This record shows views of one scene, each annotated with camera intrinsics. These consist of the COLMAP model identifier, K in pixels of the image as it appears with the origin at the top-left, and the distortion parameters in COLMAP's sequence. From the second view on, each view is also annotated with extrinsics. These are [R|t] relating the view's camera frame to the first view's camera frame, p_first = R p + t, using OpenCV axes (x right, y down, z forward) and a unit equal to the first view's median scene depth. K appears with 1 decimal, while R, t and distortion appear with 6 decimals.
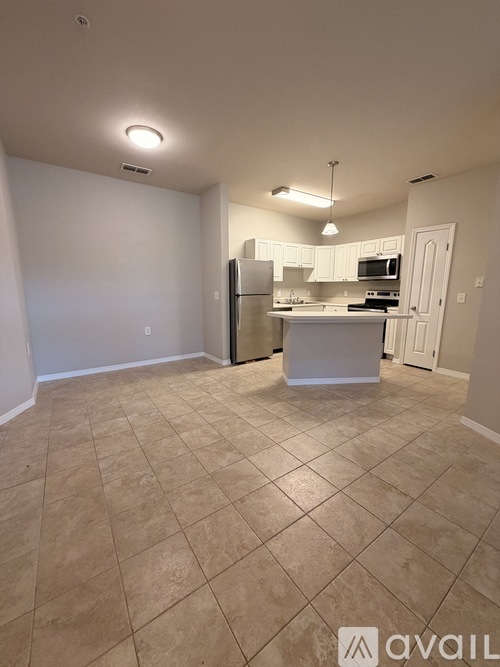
lens RADIAL K [[264.9, 0, 248.8], [0, 264.9, 334.2], [0, 0, 1]] dist [-0.000072, -0.000115]
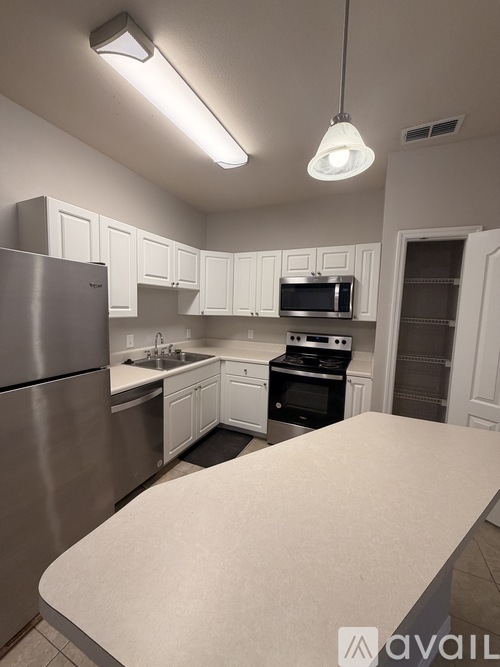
lens RADIAL K [[264.9, 0, 248.8], [0, 264.9, 333.2], [0, 0, 1]] dist [-0.000072, -0.000115]
pose [[0.861398, -0.025859, 0.507273, 0.082858], [0.062699, 0.996478, -0.055672, -0.177723], [-0.504047, 0.079762, 0.859985, 0.694200]]
